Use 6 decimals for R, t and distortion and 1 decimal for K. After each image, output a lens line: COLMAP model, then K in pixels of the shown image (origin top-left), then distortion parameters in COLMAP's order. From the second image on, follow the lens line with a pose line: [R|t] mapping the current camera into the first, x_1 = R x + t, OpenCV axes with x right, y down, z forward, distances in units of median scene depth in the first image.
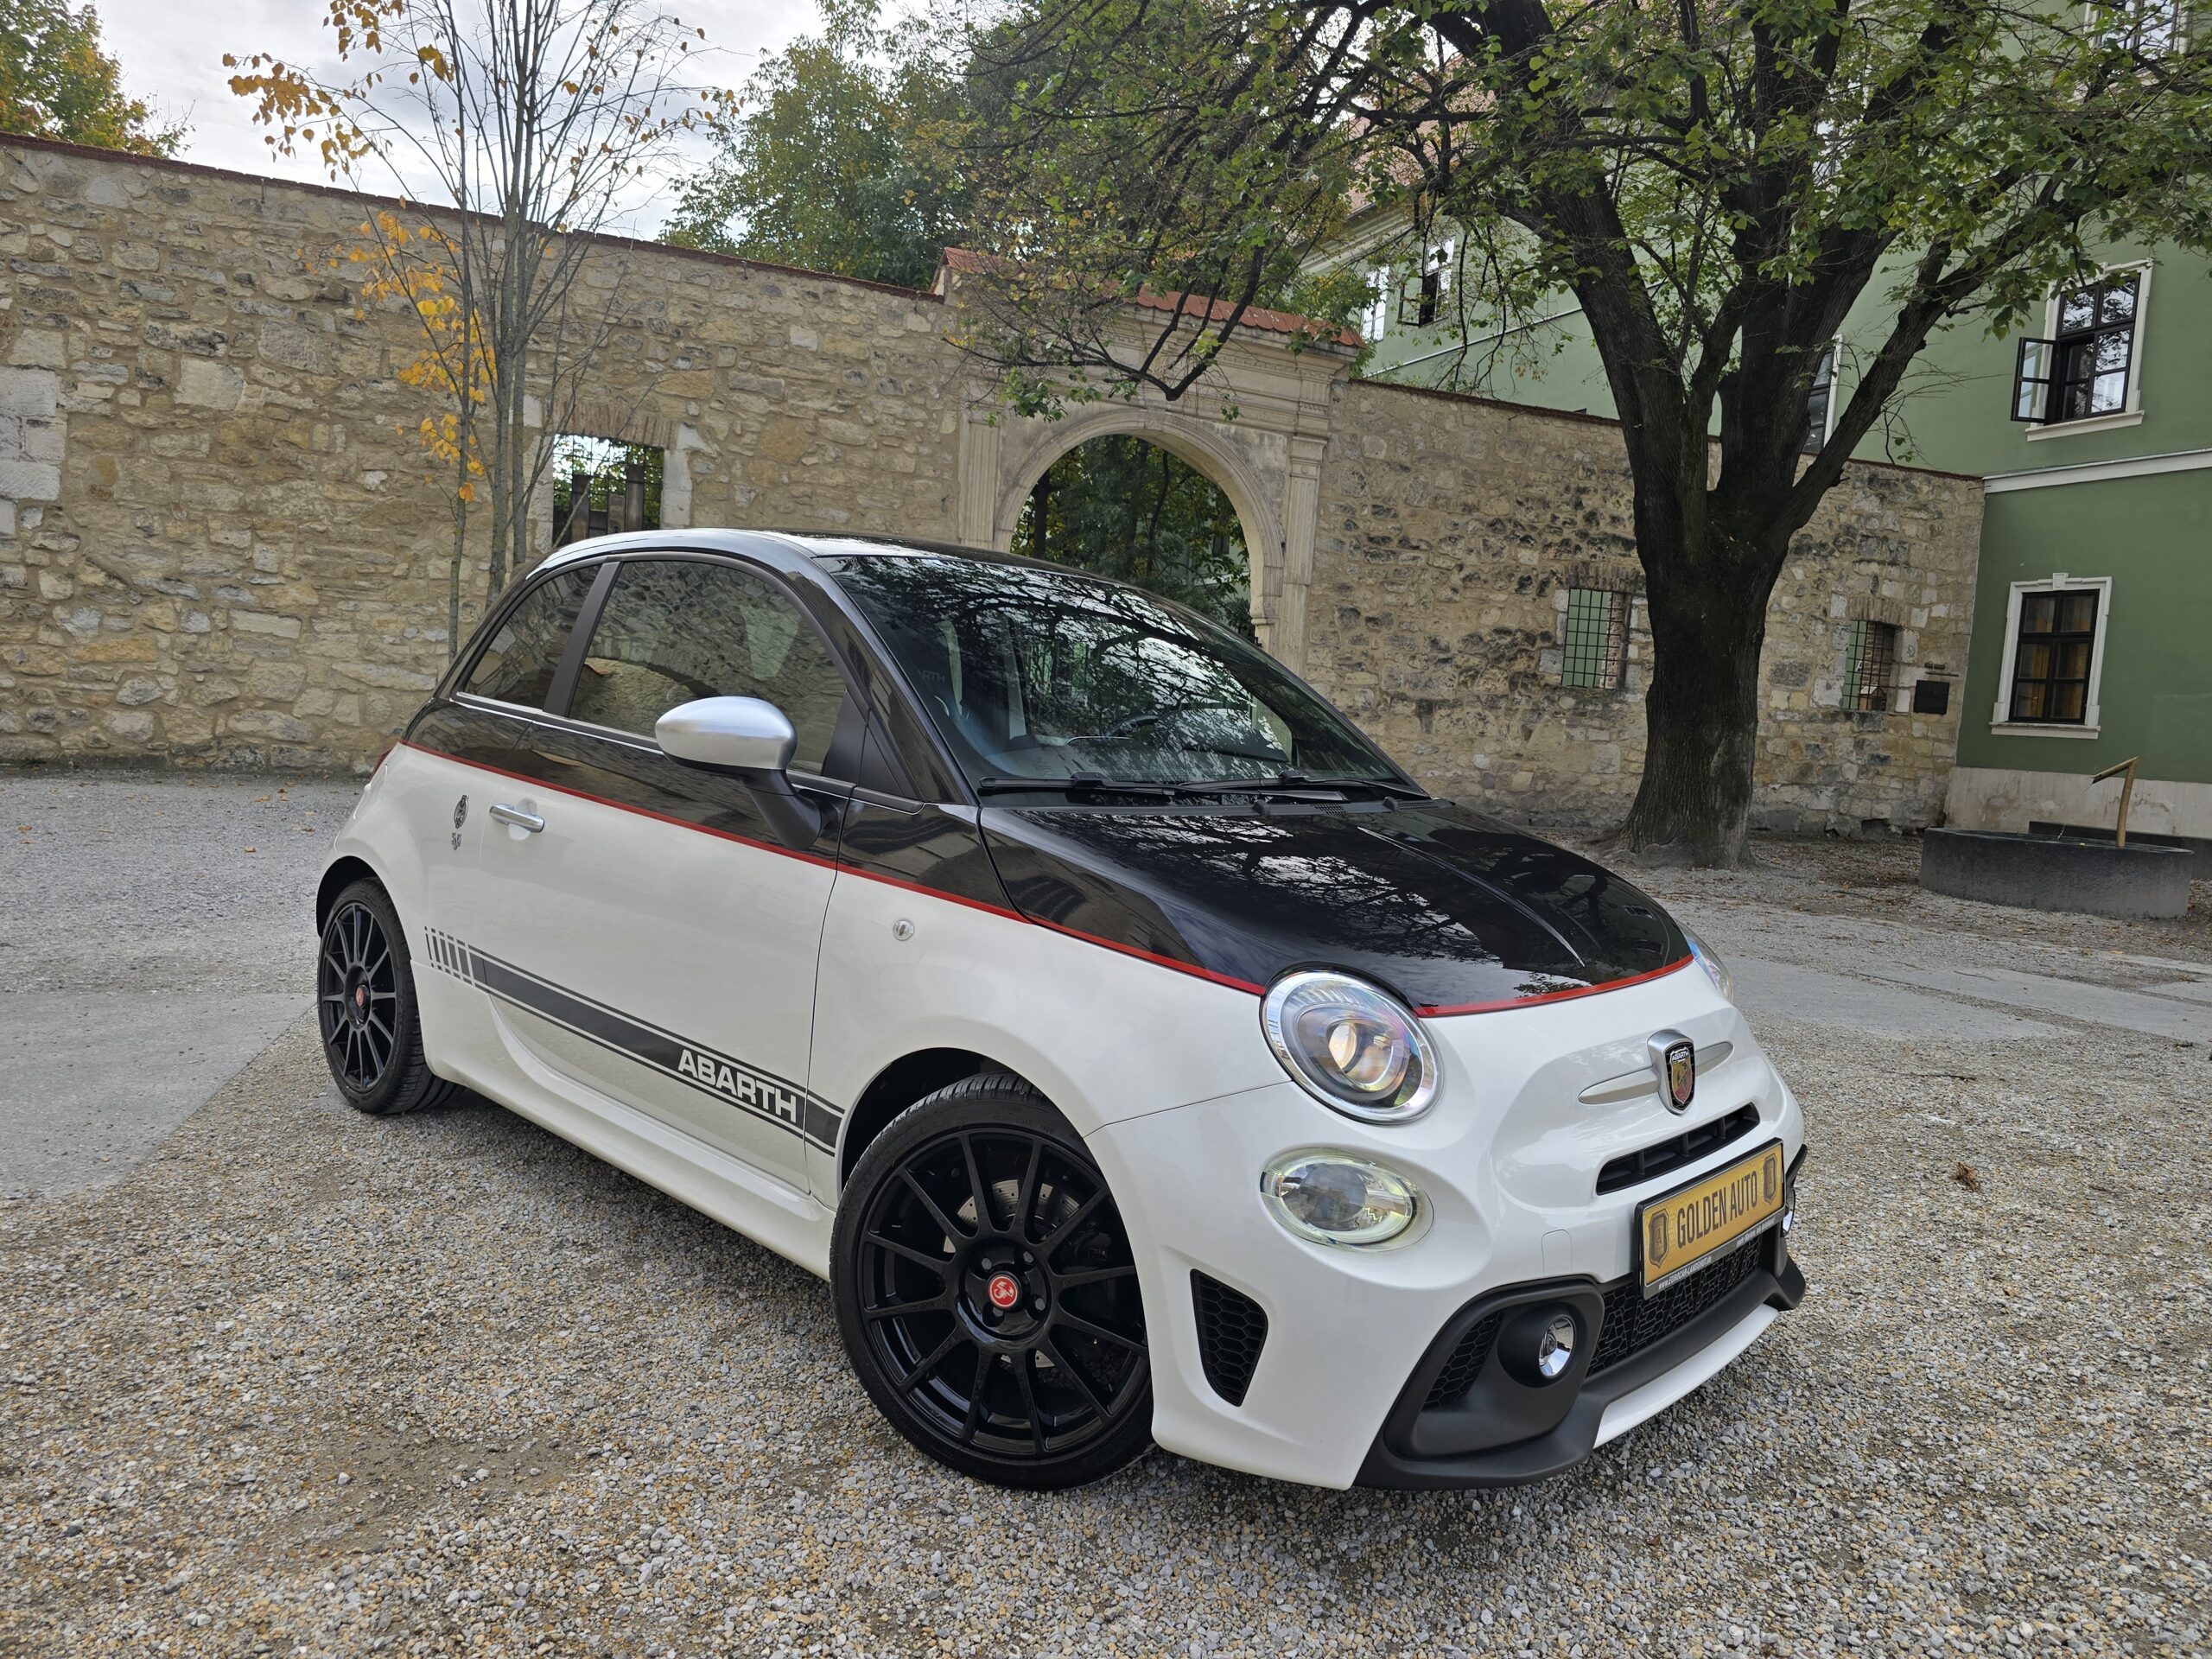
lens RADIAL K [[1500.4, 0, 1120.8], [0, 1500.4, 828.3], [0, 0, 1]] dist [0.061764, -0.054186]
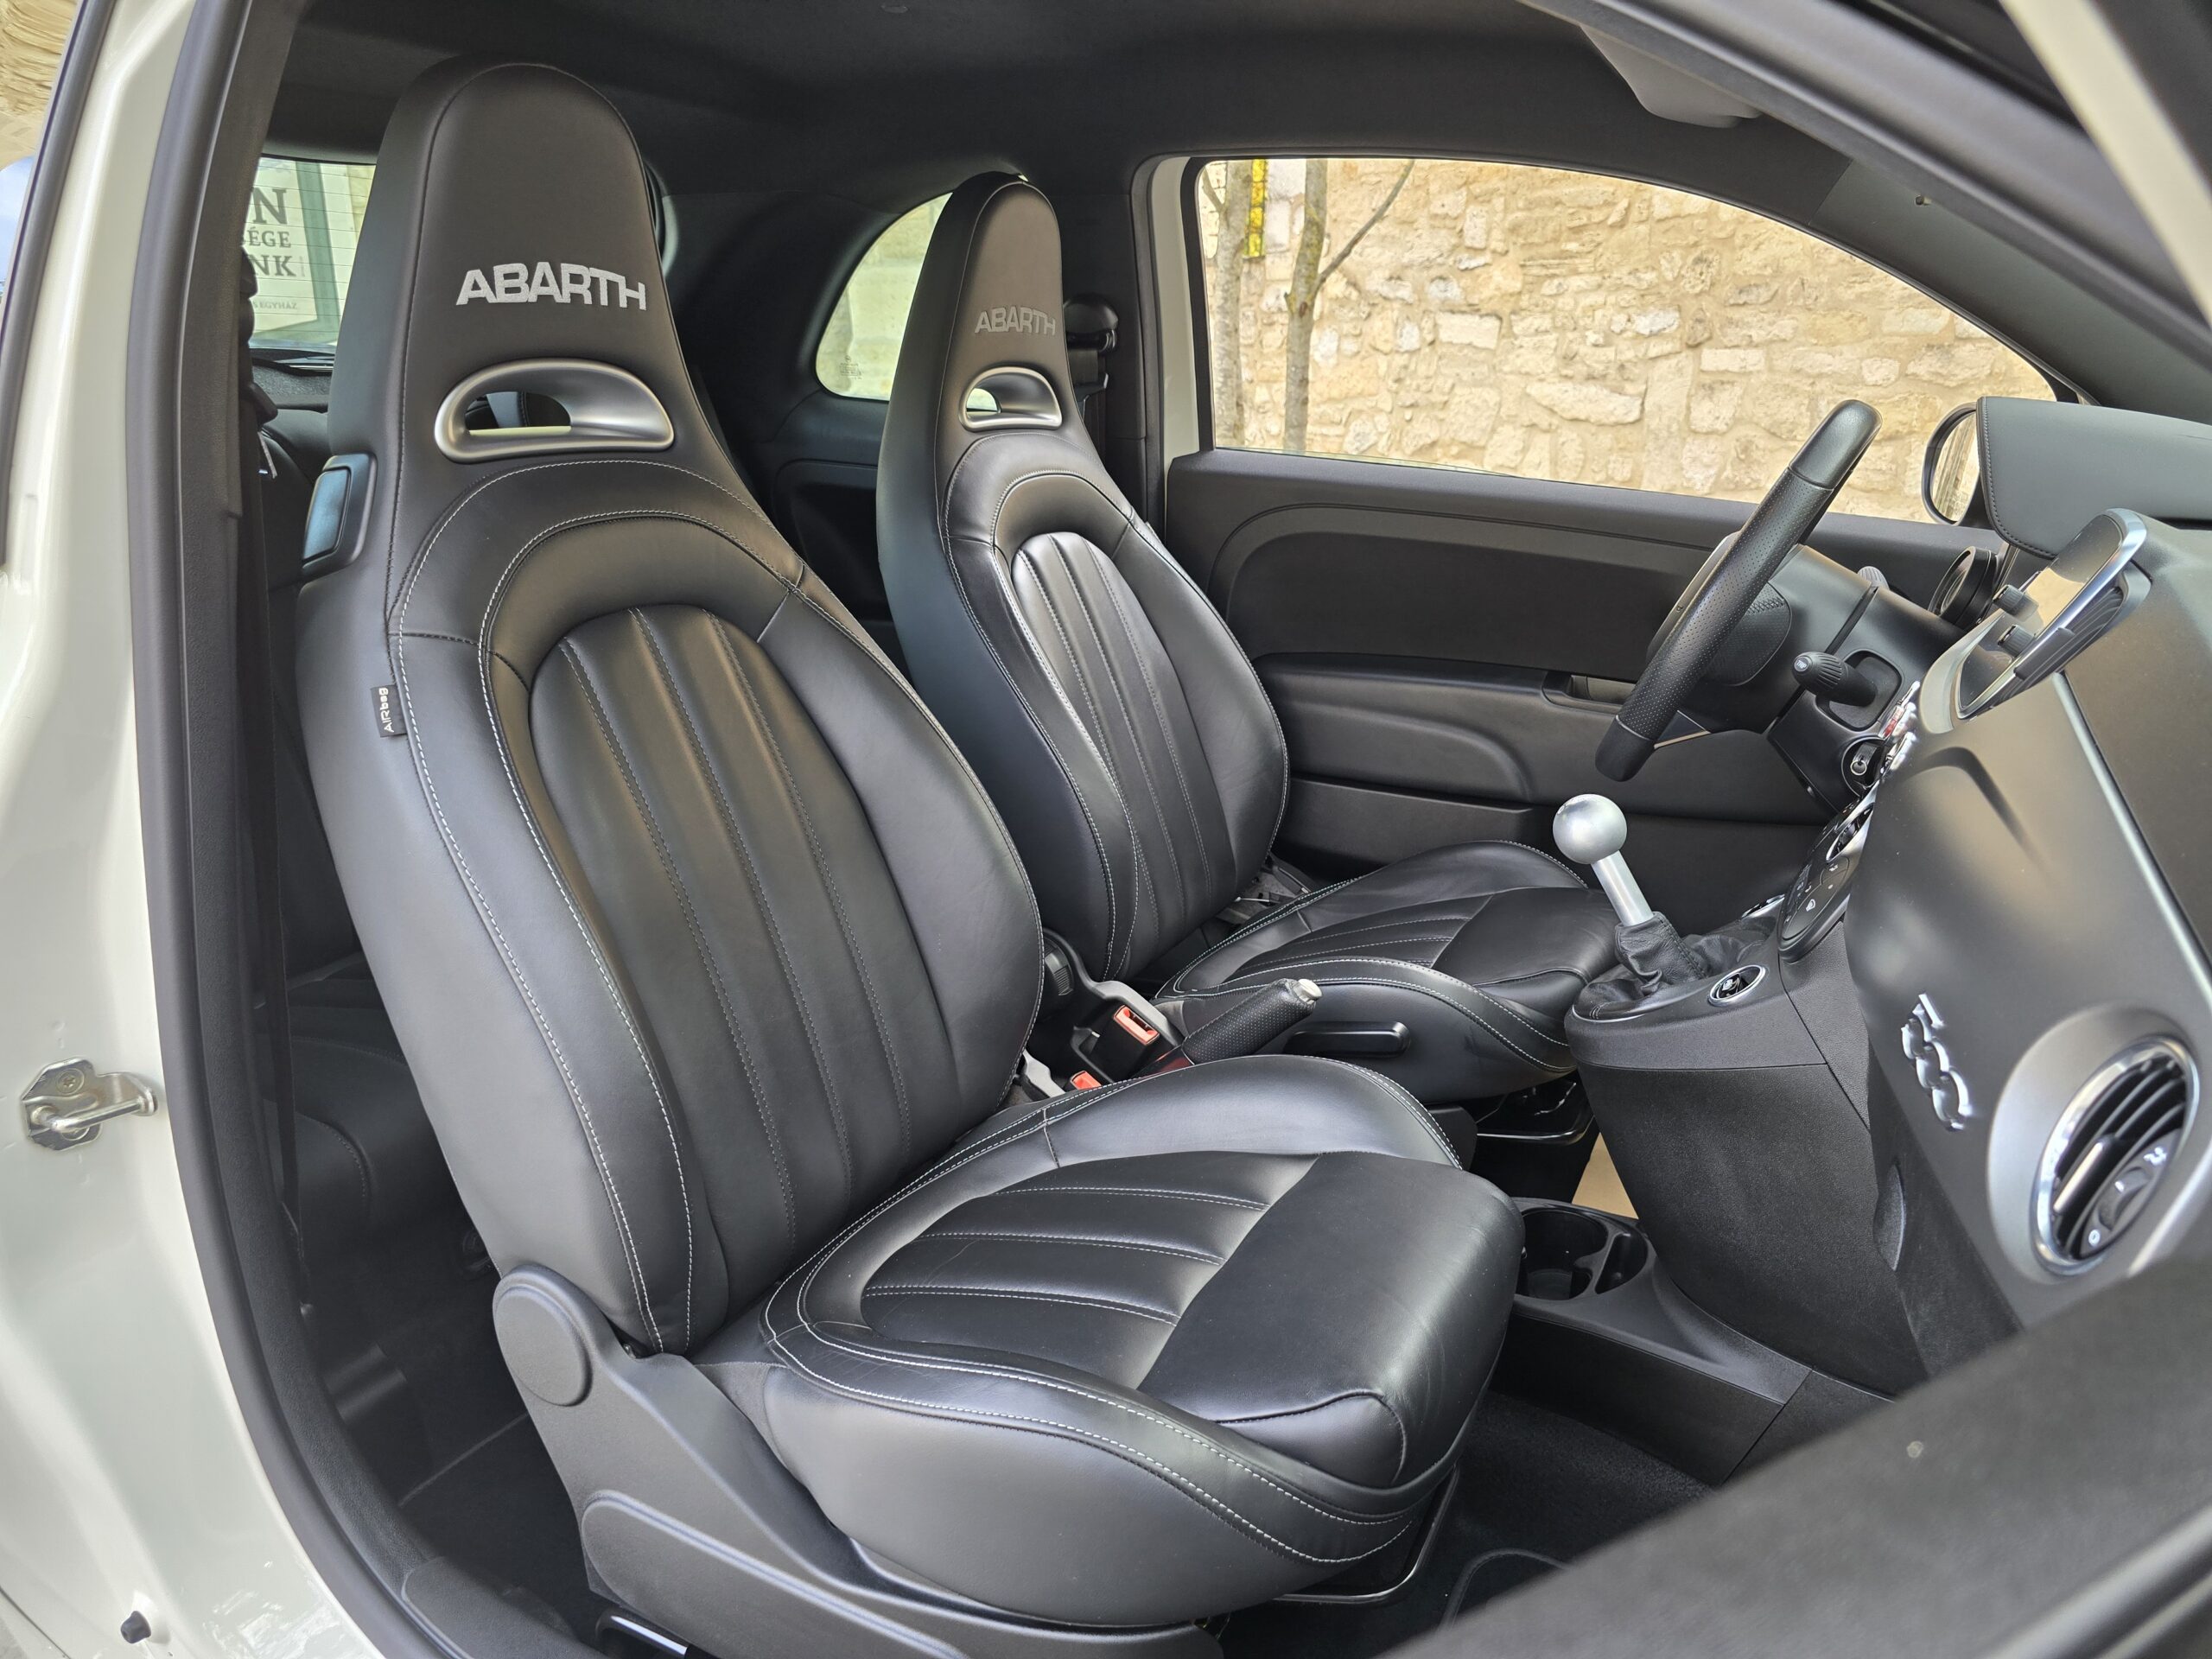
lens RADIAL K [[1500.4, 0, 1119.0], [0, 1500.4, 806.6], [0, 0, 1]] dist [0.061764, -0.054186]
pose [[0.166770, 0.217979, -0.961599, 0.100066], [-0.078681, 0.975089, 0.207391, -0.048106], [0.982851, 0.041073, 0.179767, 0.653737]]
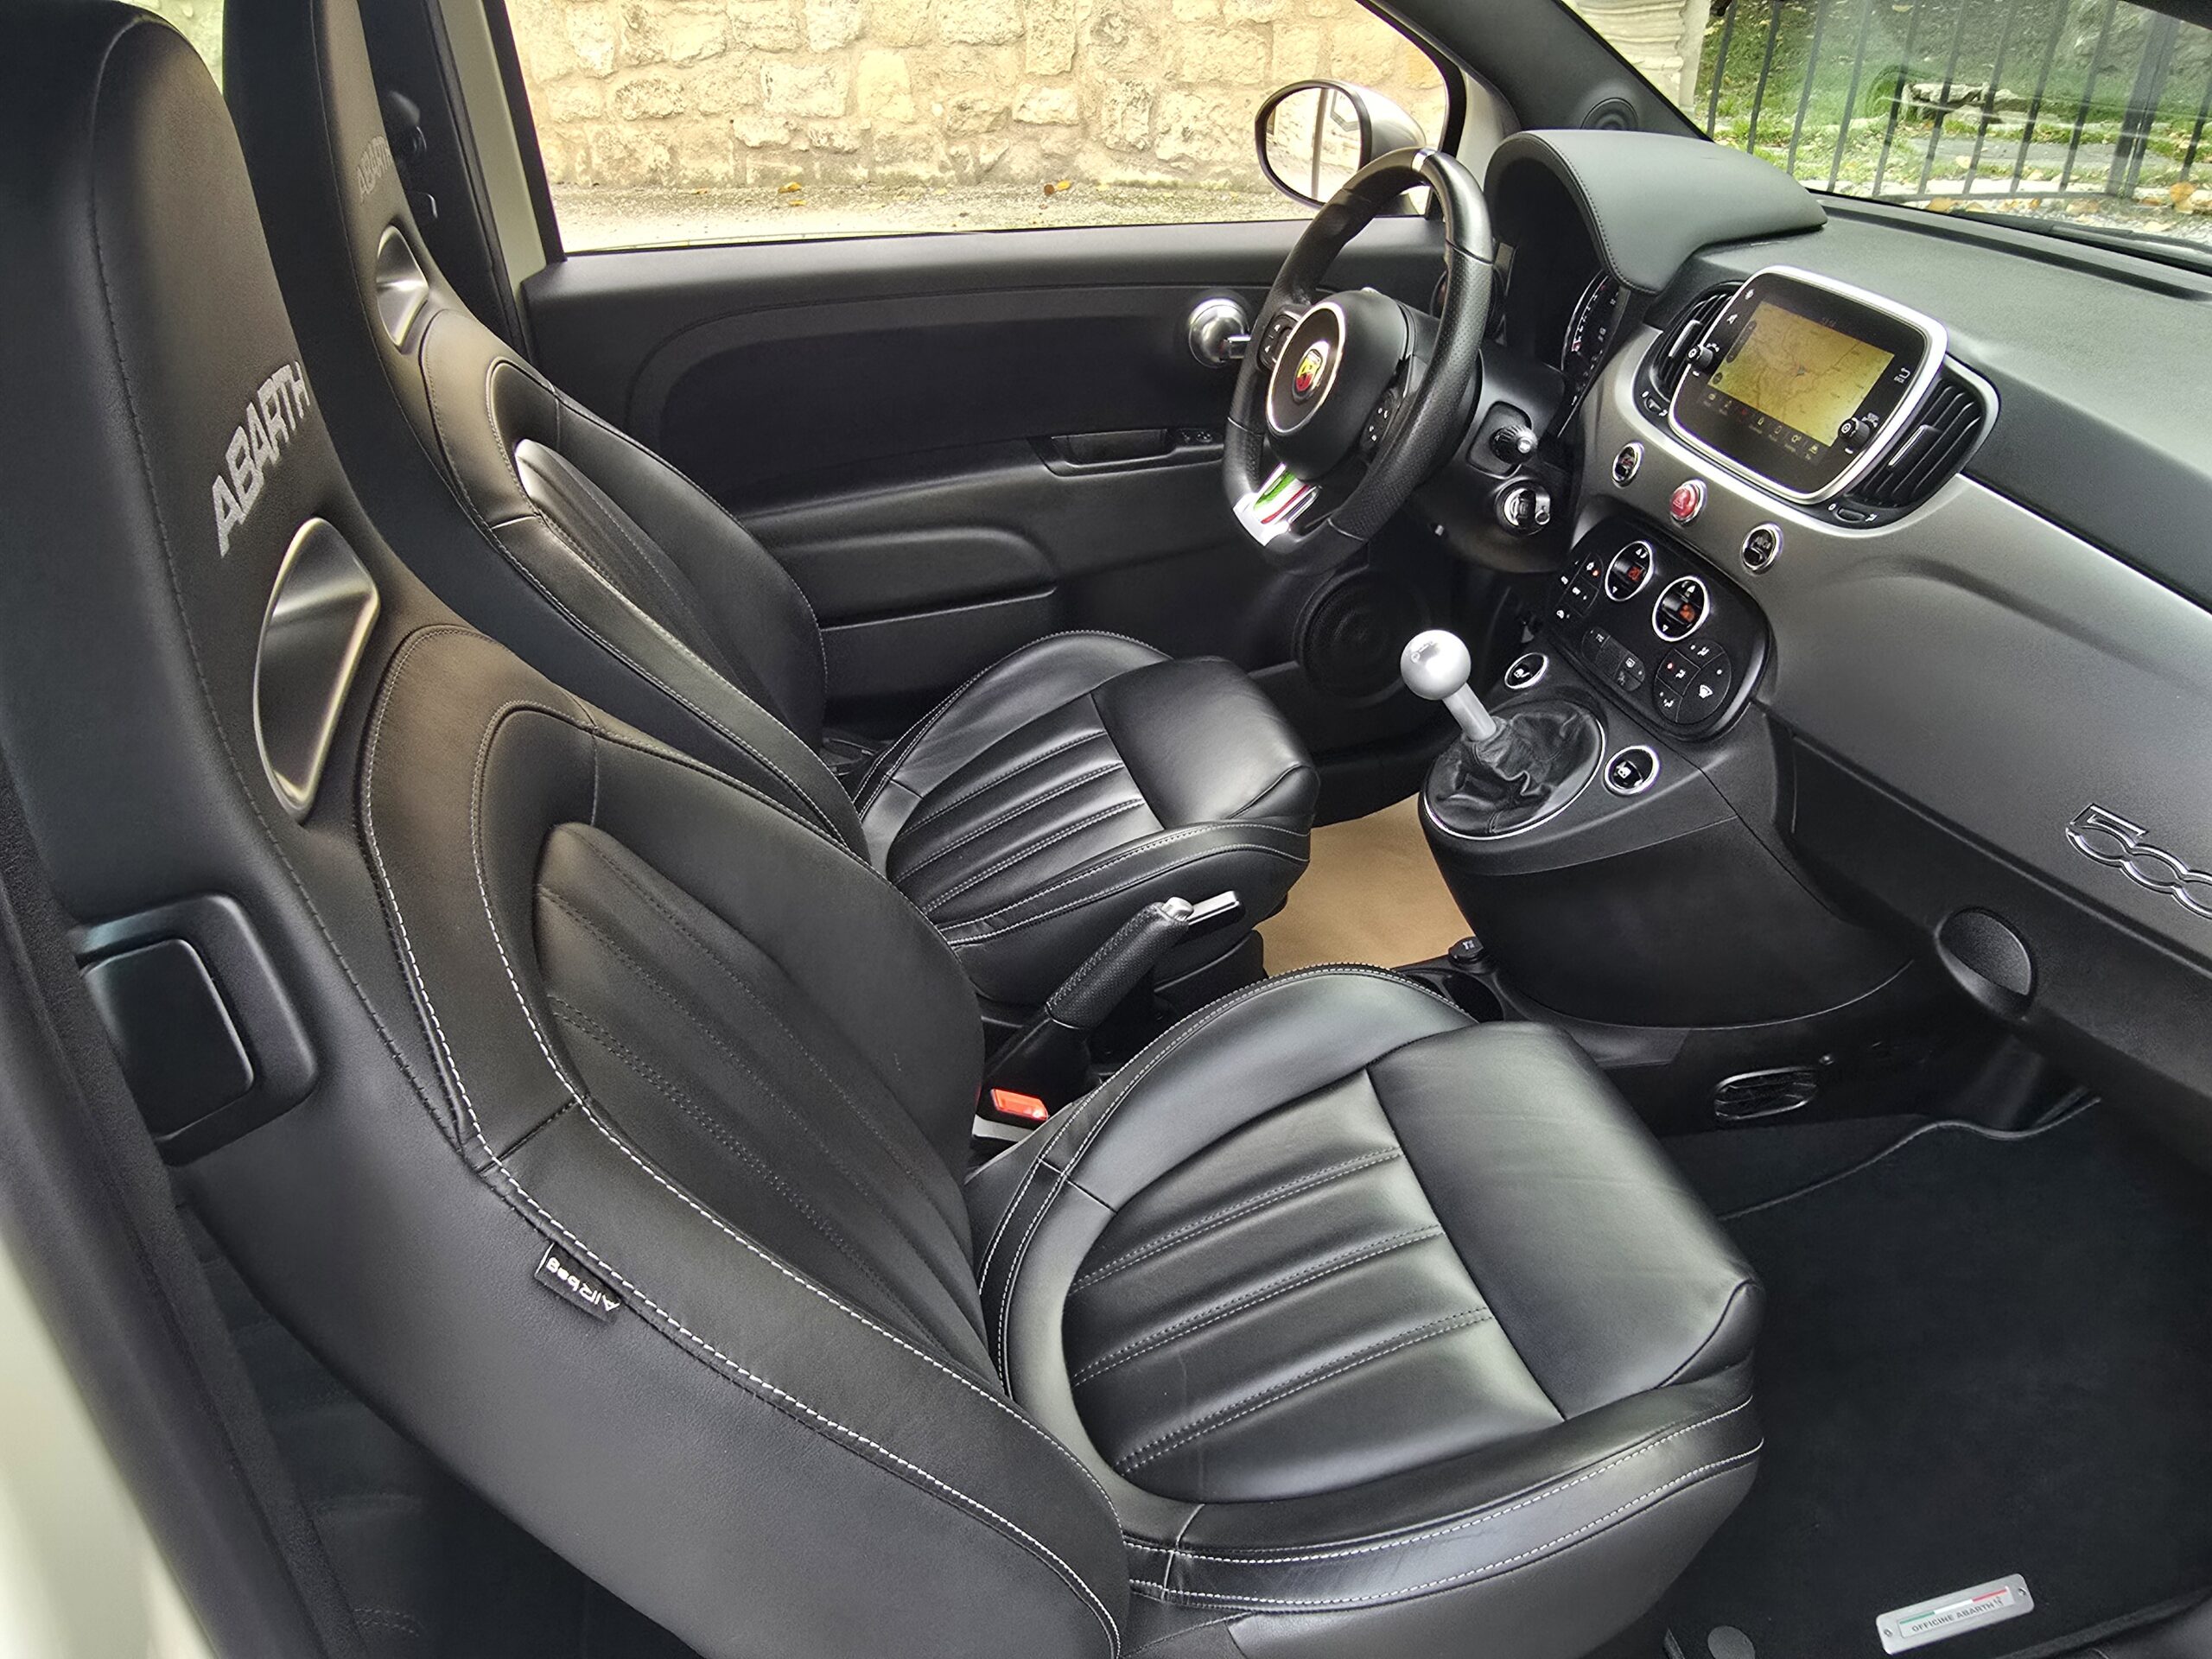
lens RADIAL K [[1531.4, 0, 1129.4], [0, 1531.4, 849.7], [0, 0, 1]] dist [-0.010544, 0.010638]
pose [[0.782904, 0.254088, -0.567892, 0.065985], [0.053302, 0.882049, 0.468132, -0.061919], [0.619855, -0.396773, 0.677016, 0.624689]]
